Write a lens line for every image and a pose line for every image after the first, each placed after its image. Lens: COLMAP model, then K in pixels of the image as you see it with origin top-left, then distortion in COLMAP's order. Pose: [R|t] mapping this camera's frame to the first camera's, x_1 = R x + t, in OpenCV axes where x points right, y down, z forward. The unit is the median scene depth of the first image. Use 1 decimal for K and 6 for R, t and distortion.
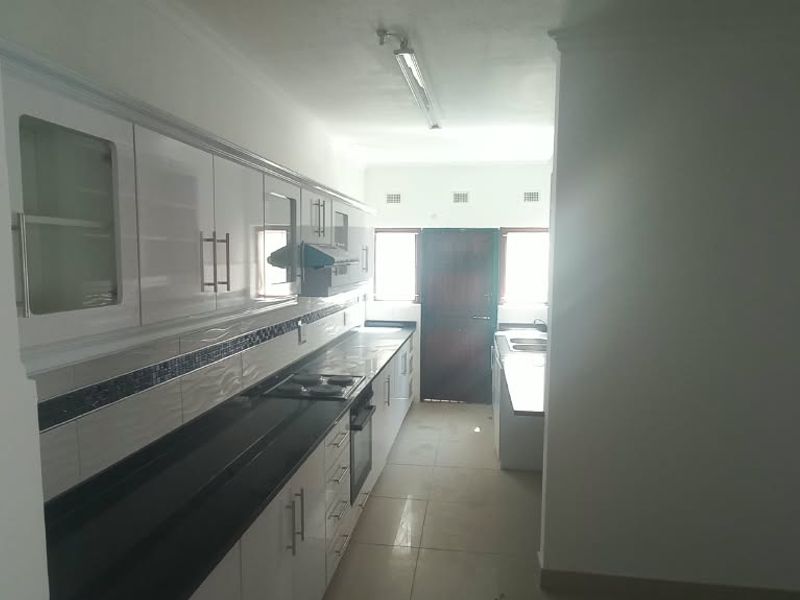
lens RADIAL K [[520.7, 0, 402.6], [0, 520.7, 297.8], [0, 0, 1]] dist [0.005407, 0.001796]
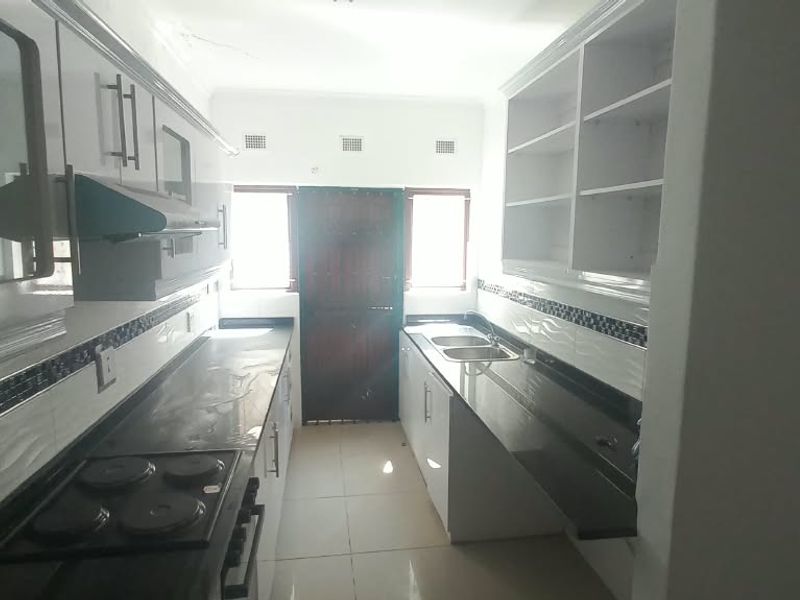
lens RADIAL K [[520.7, 0, 394.1], [0, 520.7, 302.0], [0, 0, 1]] dist [0.005407, 0.001796]
pose [[0.961930, -0.038118, 0.270623, -0.036083], [0.023606, 0.998113, 0.056681, -0.013823], [-0.272273, -0.048135, 0.961015, 0.281659]]
